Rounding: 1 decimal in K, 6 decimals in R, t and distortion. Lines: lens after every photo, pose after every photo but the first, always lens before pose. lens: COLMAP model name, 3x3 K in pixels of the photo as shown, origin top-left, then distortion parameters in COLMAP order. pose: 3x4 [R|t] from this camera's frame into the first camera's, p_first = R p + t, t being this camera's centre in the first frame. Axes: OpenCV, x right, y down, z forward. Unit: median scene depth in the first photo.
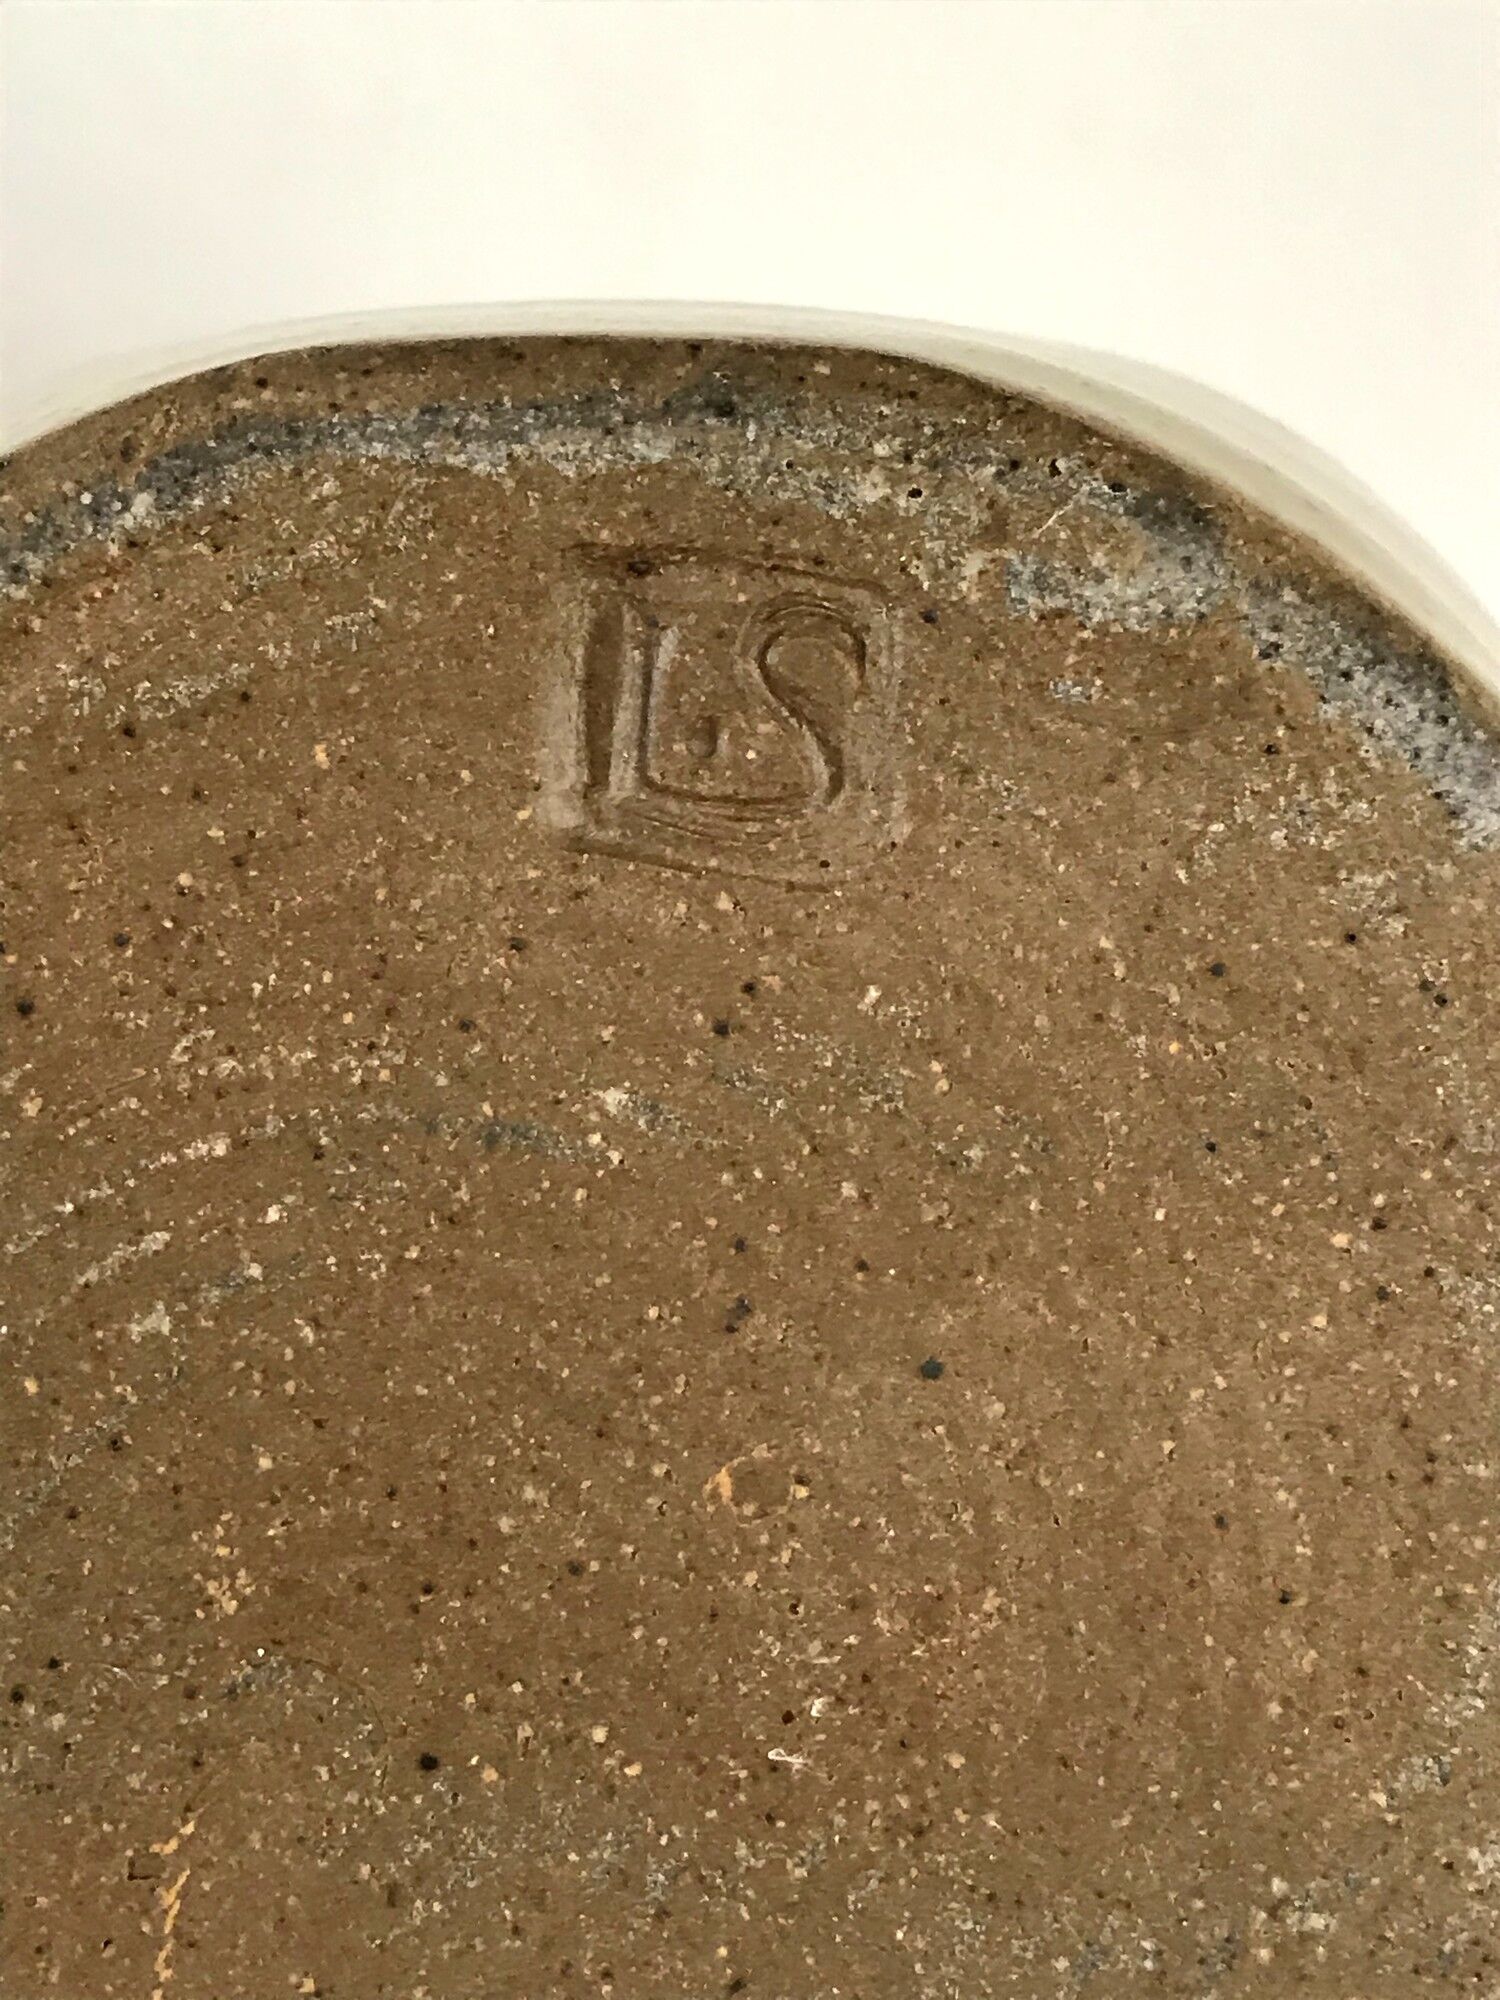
lens RADIAL K [[3464.3, 0, 794.3], [0, 3464.3, 998.7], [0, 0, 1]] dist [0.309793, -1.872384]
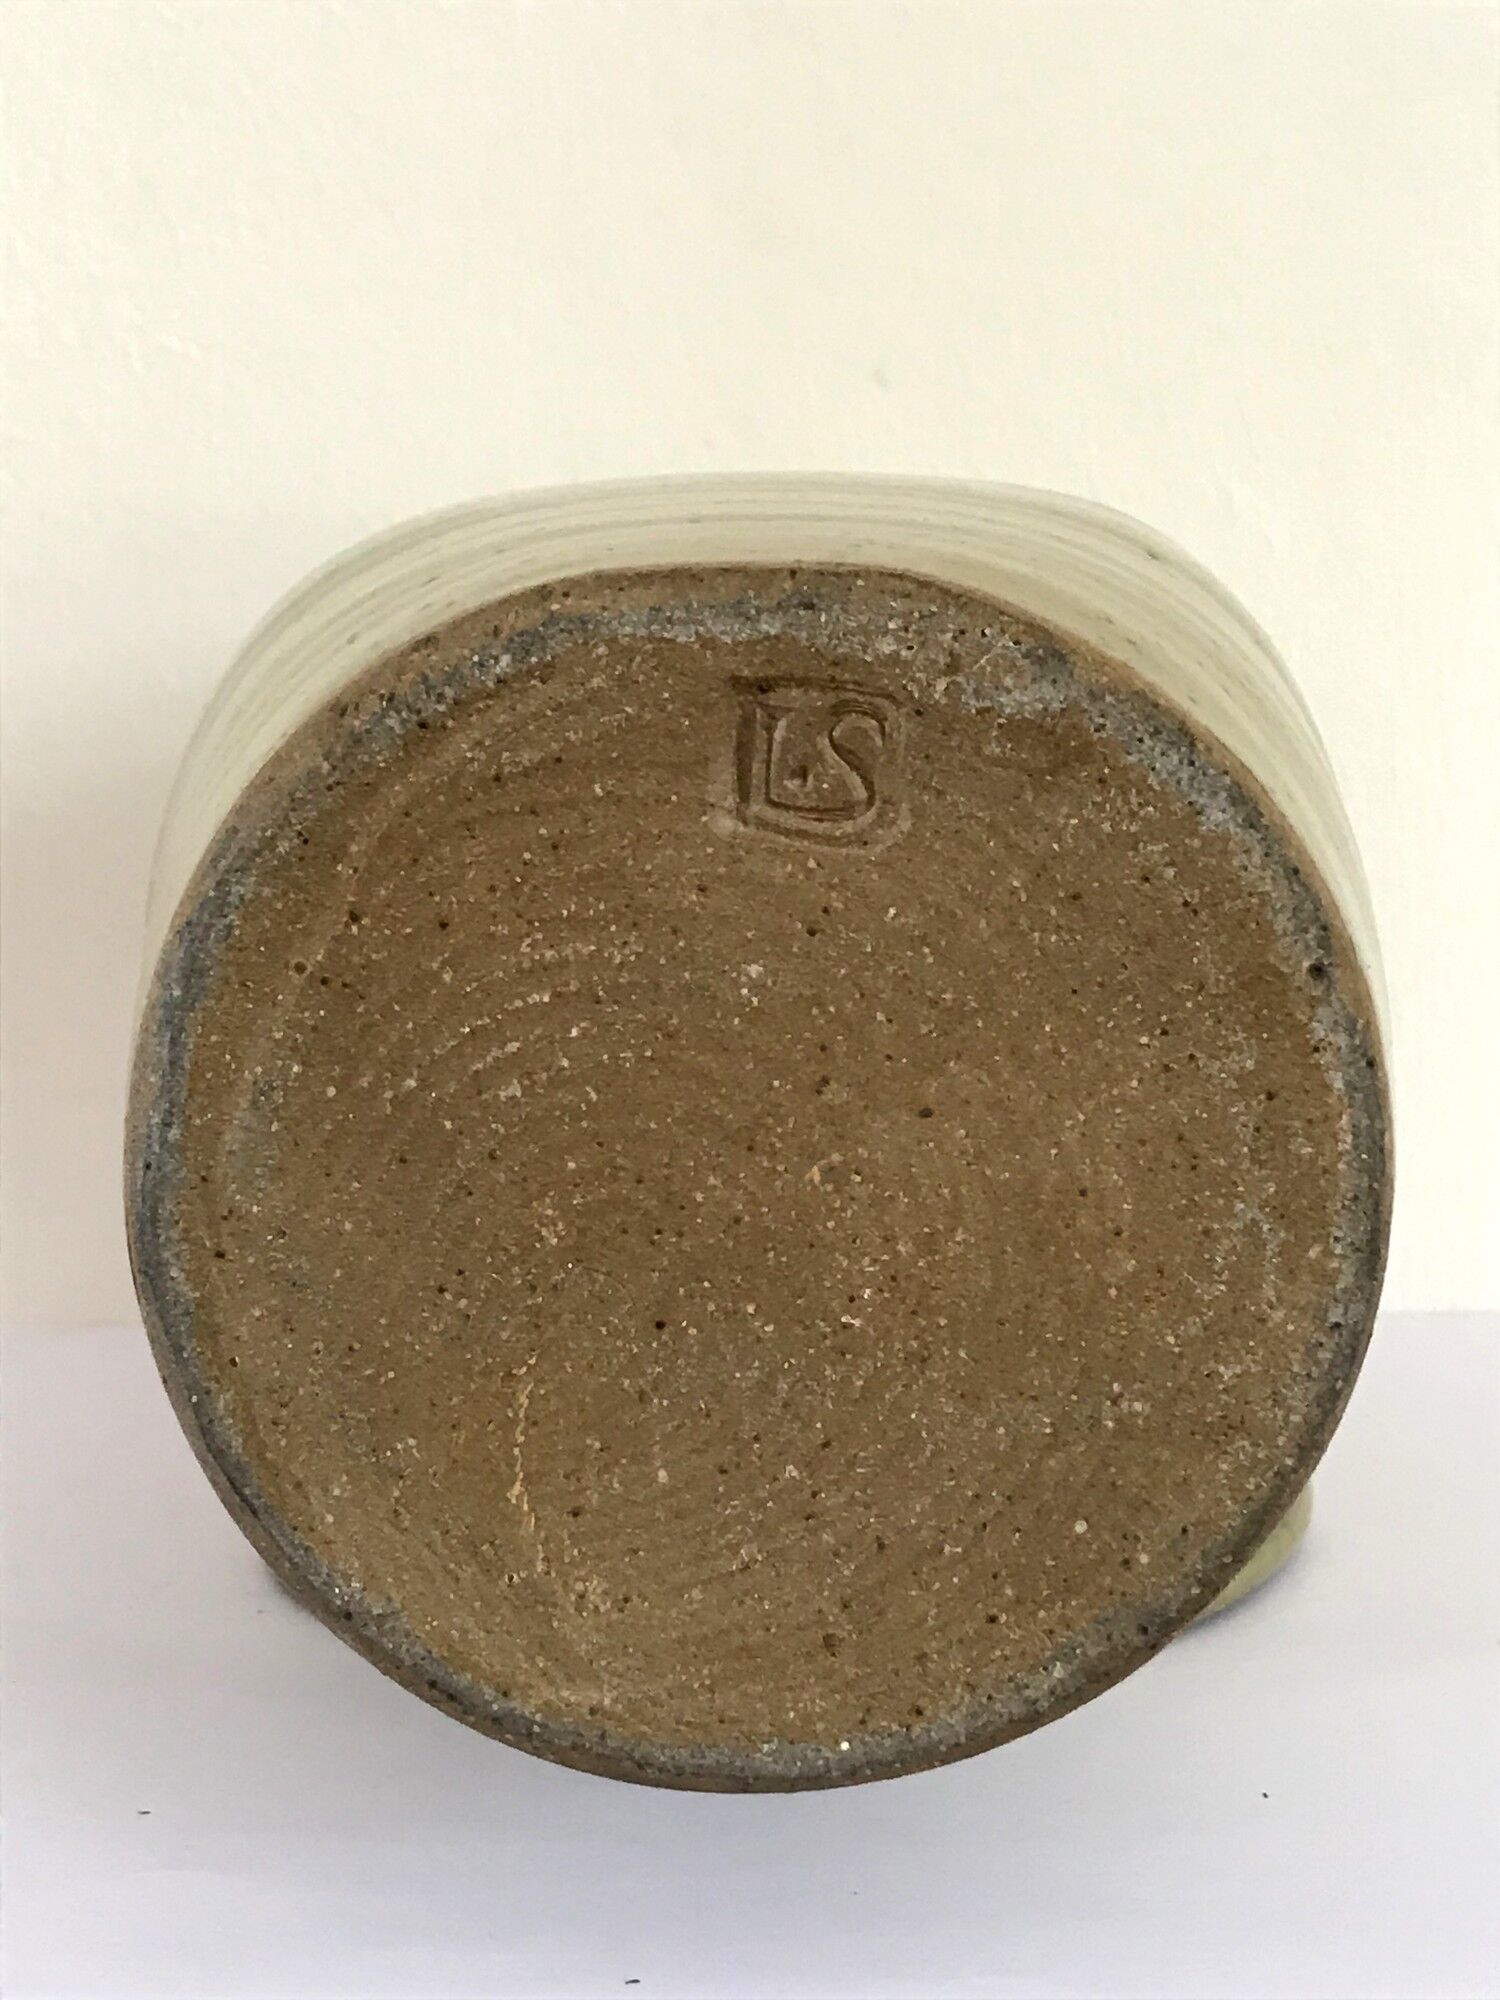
lens RADIAL K [[3464.3, 0, 794.3], [0, 3464.3, 998.7], [0, 0, 1]] dist [0.309793, -1.872384]
pose [[0.999509, -0.011117, -0.029282, 0.024060], [0.012331, 0.999057, 0.041629, -0.032908], [0.028791, -0.041969, 0.998704, -0.865323]]
